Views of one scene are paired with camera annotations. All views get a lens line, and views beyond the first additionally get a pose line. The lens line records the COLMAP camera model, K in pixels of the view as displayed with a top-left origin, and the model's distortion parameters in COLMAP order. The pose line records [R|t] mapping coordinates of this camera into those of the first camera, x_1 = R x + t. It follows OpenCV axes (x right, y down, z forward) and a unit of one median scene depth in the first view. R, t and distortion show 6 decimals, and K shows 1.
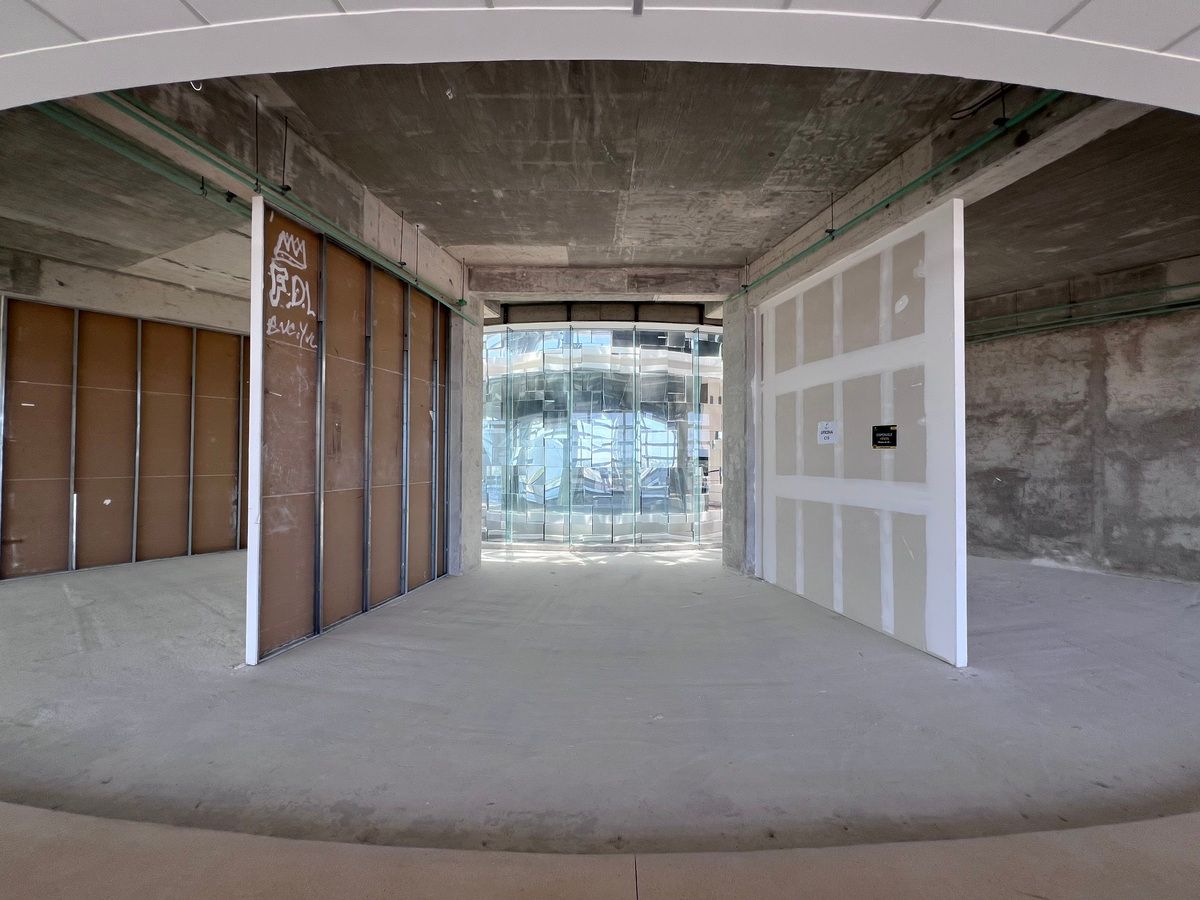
lens RADIAL K [[483.3, 0, 596.6], [0, 483.3, 446.2], [0, 0, 1]] dist [-0.002467, 0.000208]
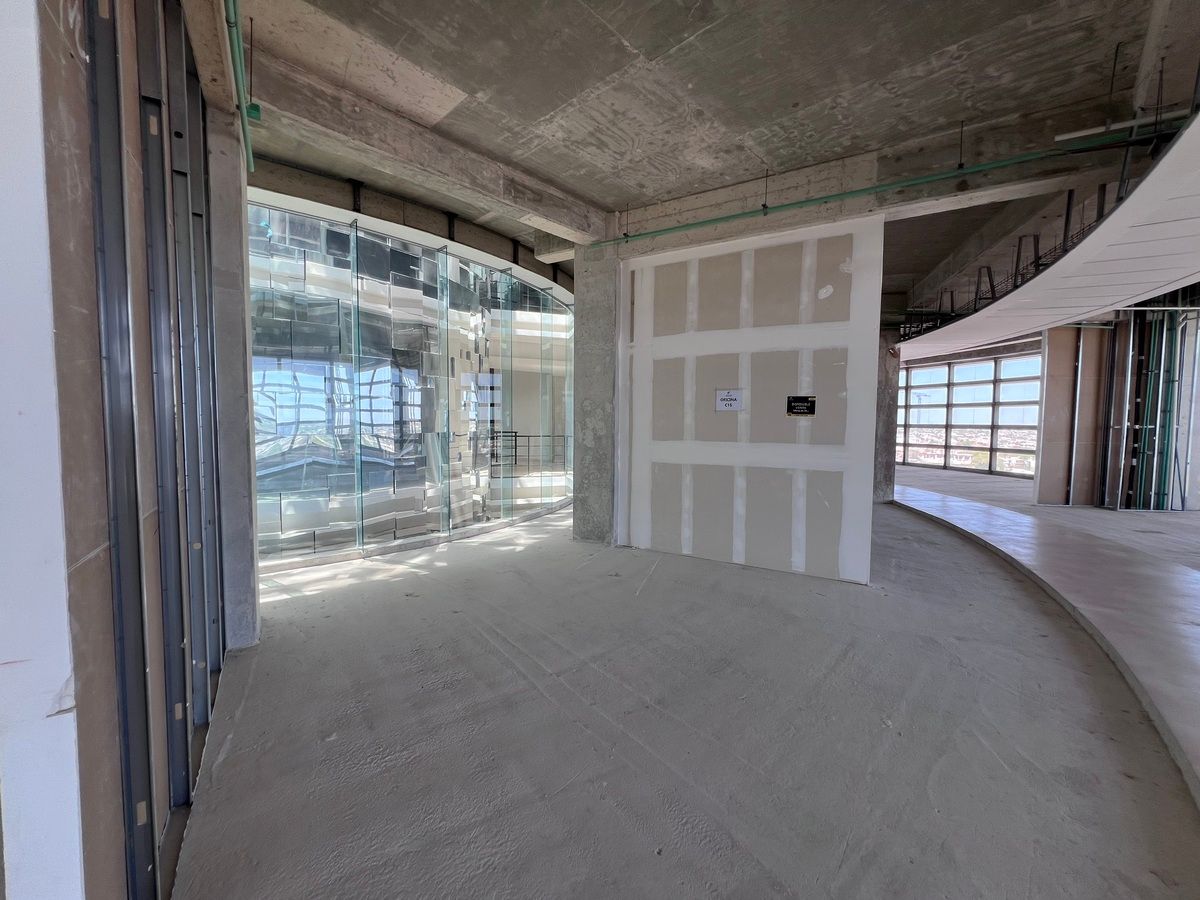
lens RADIAL K [[483.3, 0, 597.2], [0, 483.3, 446.7], [0, 0, 1]] dist [-0.002467, 0.000208]
pose [[0.692931, -0.037688, 0.720018, -0.540323], [-0.021351, 0.997122, 0.072740, 0.003491], [-0.720688, -0.065776, 0.690132, 0.511102]]
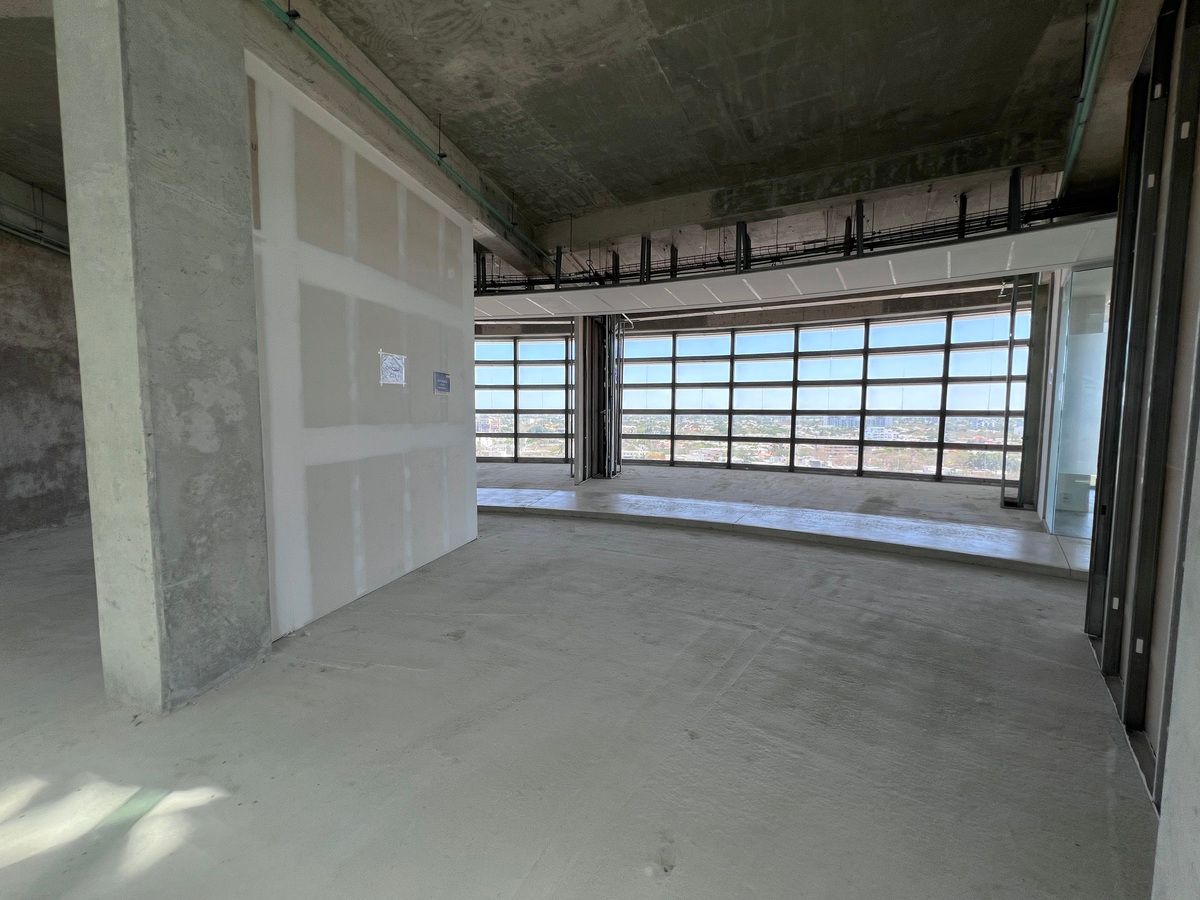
lens RADIAL K [[483.3, 0, 595.9], [0, 483.3, 447.0], [0, 0, 1]] dist [-0.002467, 0.000208]
pose [[-0.889408, -0.040839, 0.455286, -0.226103], [-0.018688, 0.998417, 0.053051, 0.058910], [-0.456732, 0.038676, -0.888763, 1.722451]]
